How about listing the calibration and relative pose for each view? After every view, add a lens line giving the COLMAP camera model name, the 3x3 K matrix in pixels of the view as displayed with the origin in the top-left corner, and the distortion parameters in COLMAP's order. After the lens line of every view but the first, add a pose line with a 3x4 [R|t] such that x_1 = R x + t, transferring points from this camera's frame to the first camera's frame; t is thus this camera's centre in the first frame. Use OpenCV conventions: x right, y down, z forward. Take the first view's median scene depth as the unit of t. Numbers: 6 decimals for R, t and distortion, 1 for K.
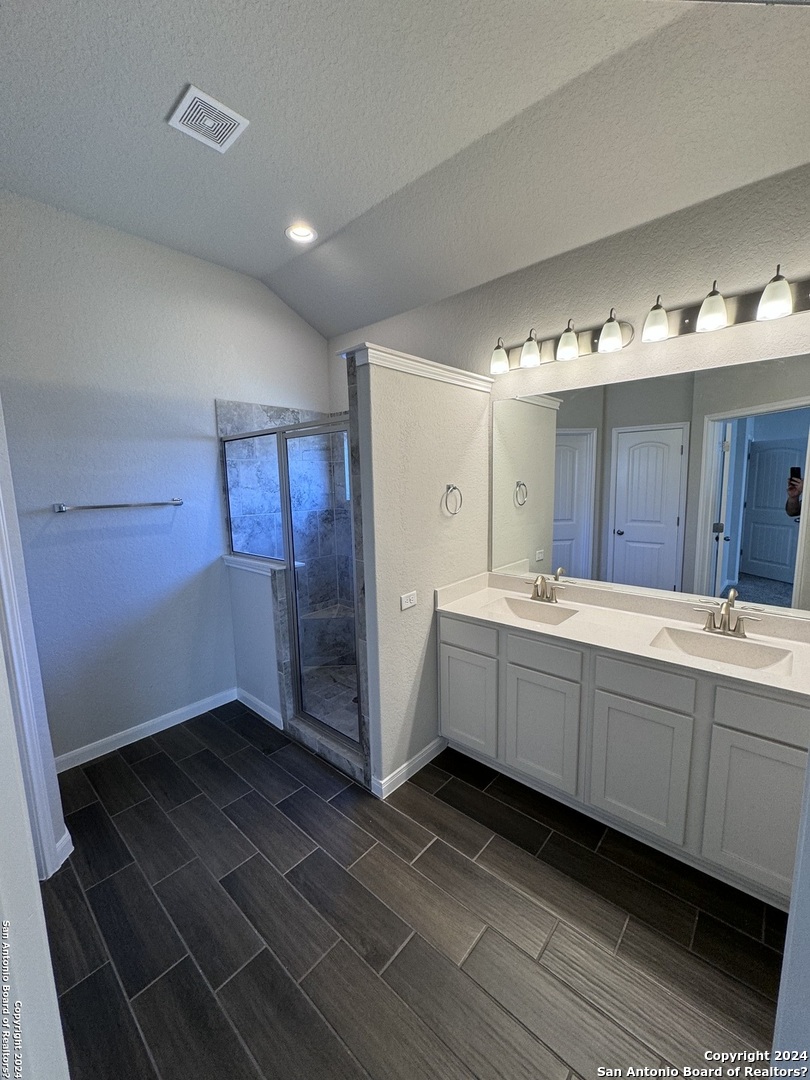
lens RADIAL K [[427.7, 0, 406.2], [0, 427.7, 535.7], [0, 0, 1]] dist [-0.012876, 0.004128]
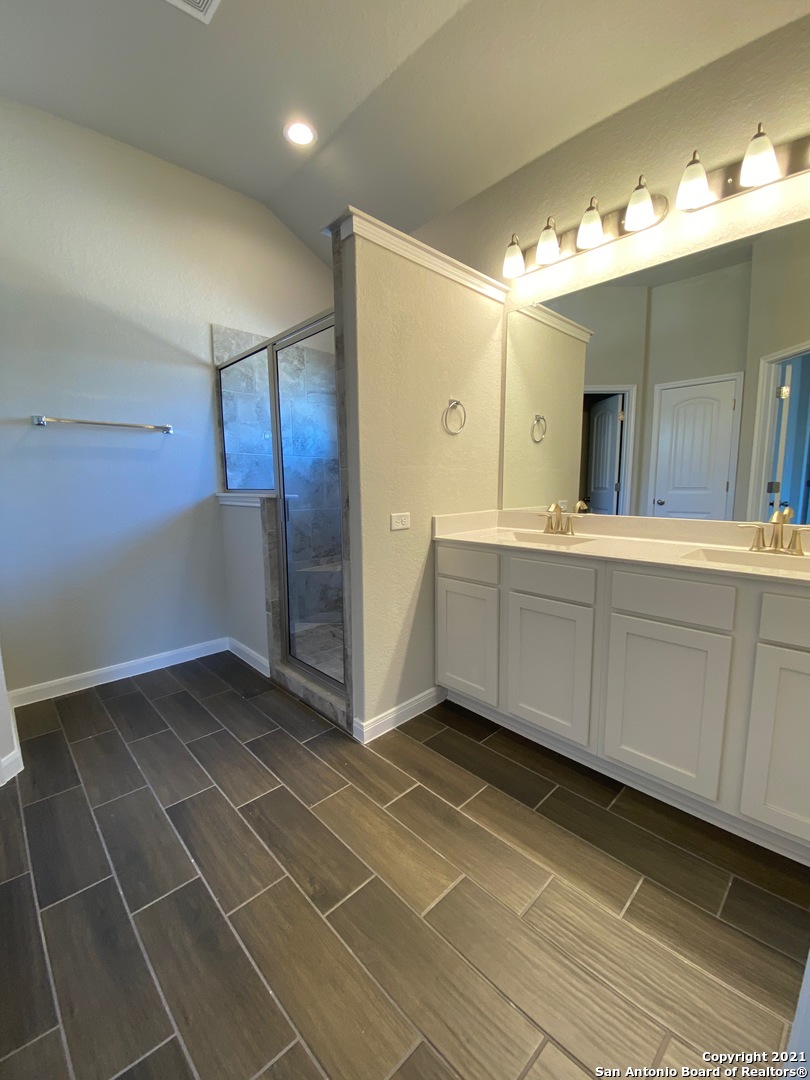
lens RADIAL K [[435.0, 0, 411.4], [0, 435.0, 534.0], [0, 0, 1]] dist [0.001933, -0.010565]
pose [[0.997346, 0.023491, -0.068915, 0.093259], [-0.024270, 0.999650, -0.010487, 0.192397], [0.068645, 0.012131, 0.997567, 0.105869]]
